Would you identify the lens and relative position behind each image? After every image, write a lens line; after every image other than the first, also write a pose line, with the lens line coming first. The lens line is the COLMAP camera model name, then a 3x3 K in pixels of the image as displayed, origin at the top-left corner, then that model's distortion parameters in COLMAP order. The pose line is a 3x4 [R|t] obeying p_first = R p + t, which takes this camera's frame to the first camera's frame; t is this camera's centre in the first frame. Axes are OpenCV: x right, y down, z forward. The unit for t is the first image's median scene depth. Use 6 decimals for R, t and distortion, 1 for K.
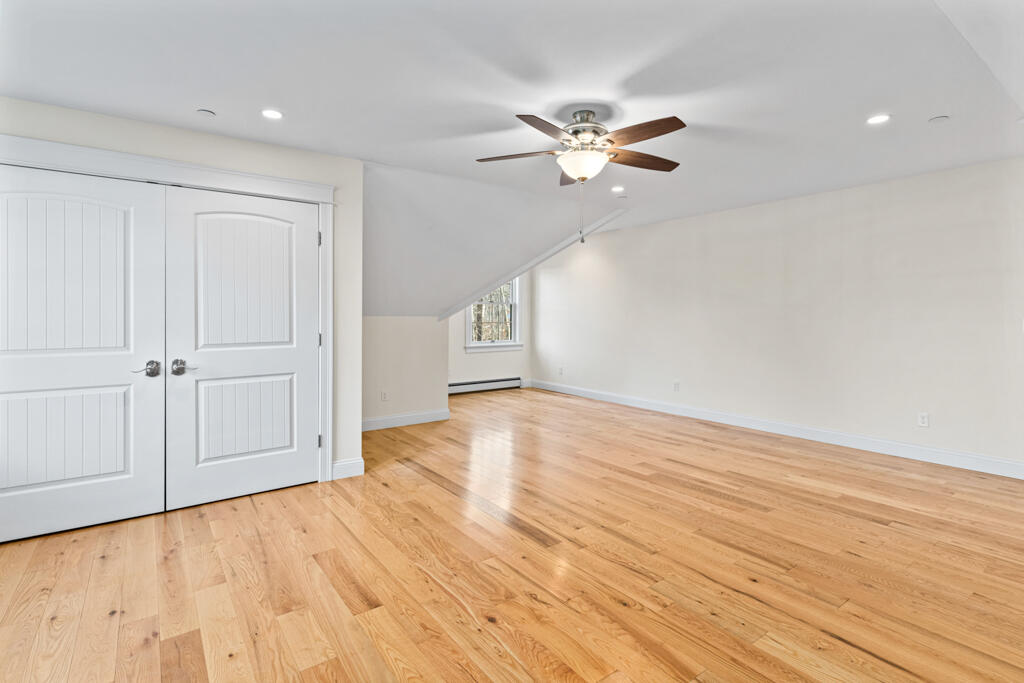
lens RADIAL K [[491.4, 0, 513.4], [0, 491.4, 330.5], [0, 0, 1]] dist [0.007055, -0.000243]
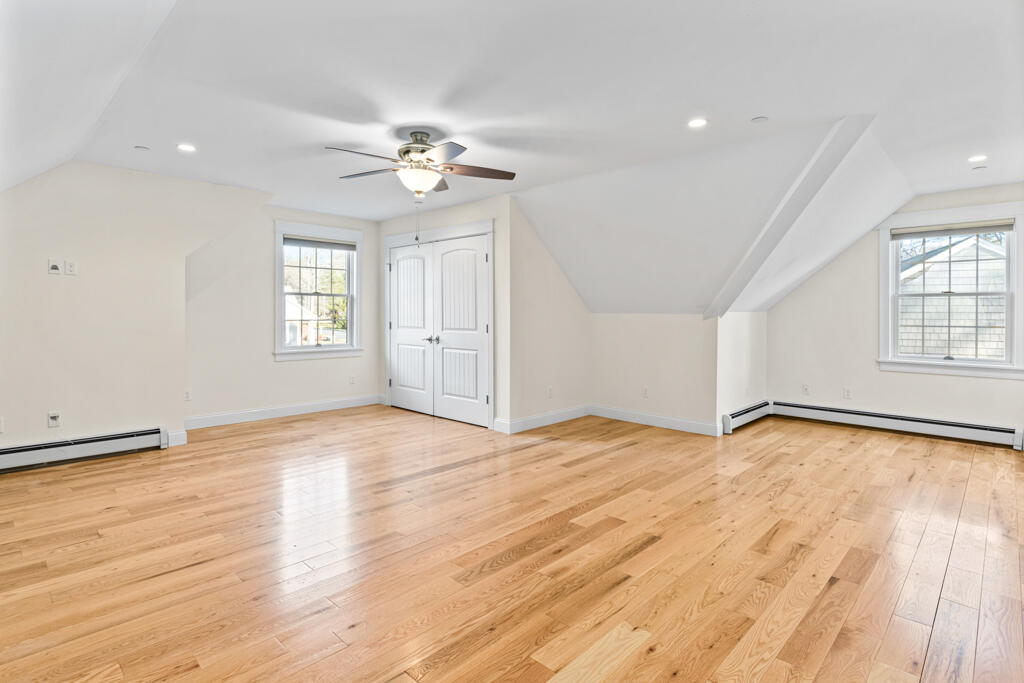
lens RADIAL K [[521.8, 0, 513.5], [0, 521.8, 322.1], [0, 0, 1]] dist [0.004059, 0.000211]
pose [[0.167497, 0.017964, -0.985709, 1.180856], [-0.037266, 0.999235, 0.011878, -0.021671], [0.985168, 0.034744, 0.168038, 0.867702]]
